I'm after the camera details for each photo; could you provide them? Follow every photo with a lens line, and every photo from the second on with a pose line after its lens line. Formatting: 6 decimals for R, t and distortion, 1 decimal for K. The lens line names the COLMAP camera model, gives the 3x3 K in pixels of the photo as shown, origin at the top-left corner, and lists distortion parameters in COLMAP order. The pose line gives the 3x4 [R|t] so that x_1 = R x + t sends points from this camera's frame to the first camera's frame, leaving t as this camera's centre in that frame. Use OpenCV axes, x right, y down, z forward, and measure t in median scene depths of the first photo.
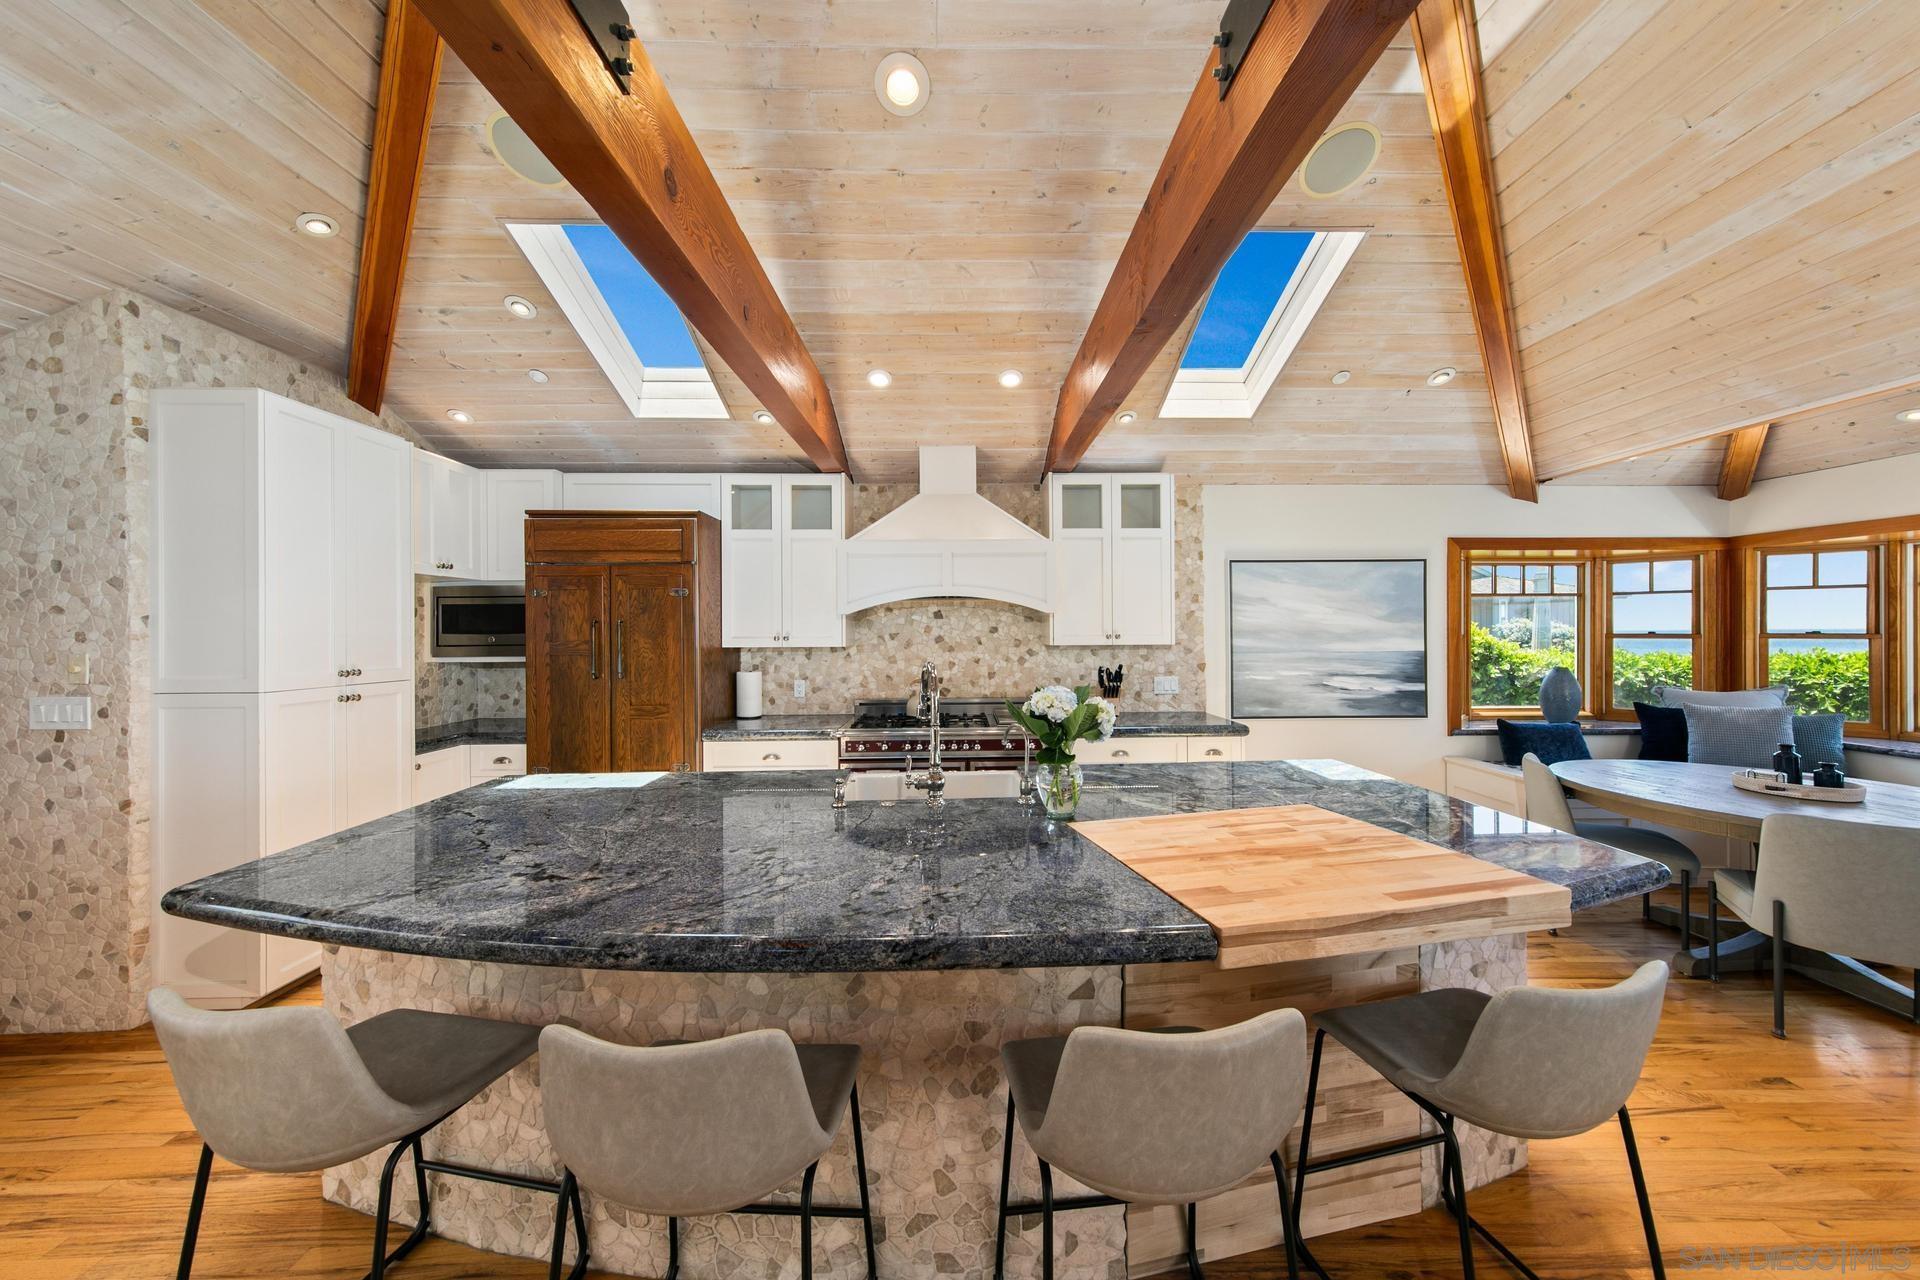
lens RADIAL K [[657.0, 0, 960.0], [0, 657.0, 640.0], [0, 0, 1]] dist [-0.000364, 0.000009]
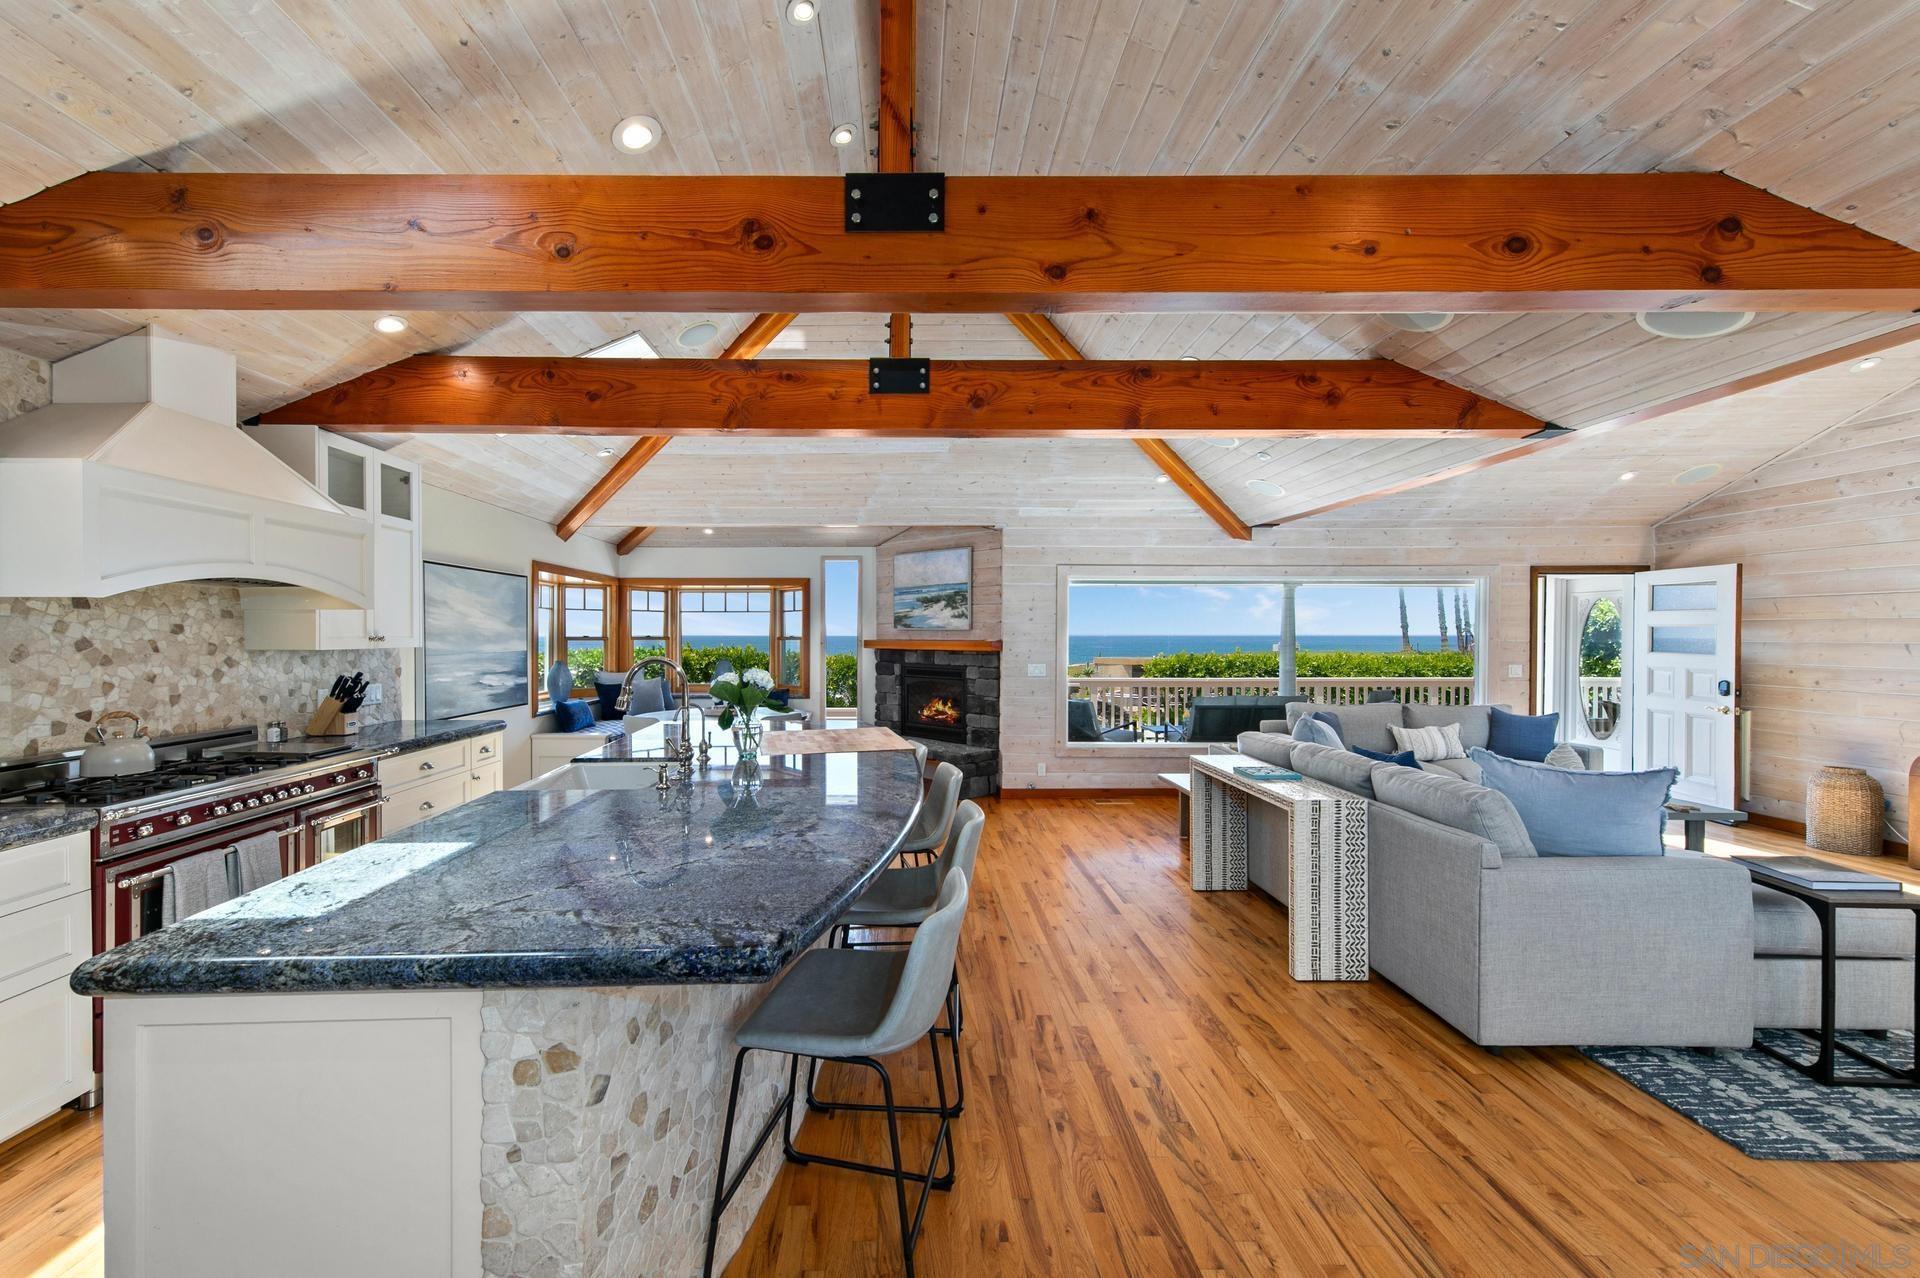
lens RADIAL K [[741.5, 0, 913.4], [0, 741.5, 645.9], [0, 0, 1]] dist [-0.000546, -0.000196]
pose [[0.006470, -0.010325, 0.999926, -0.673578], [0.017069, 0.999802, 0.010213, 0.006003], [-0.999833, 0.017001, 0.006645, 0.270503]]
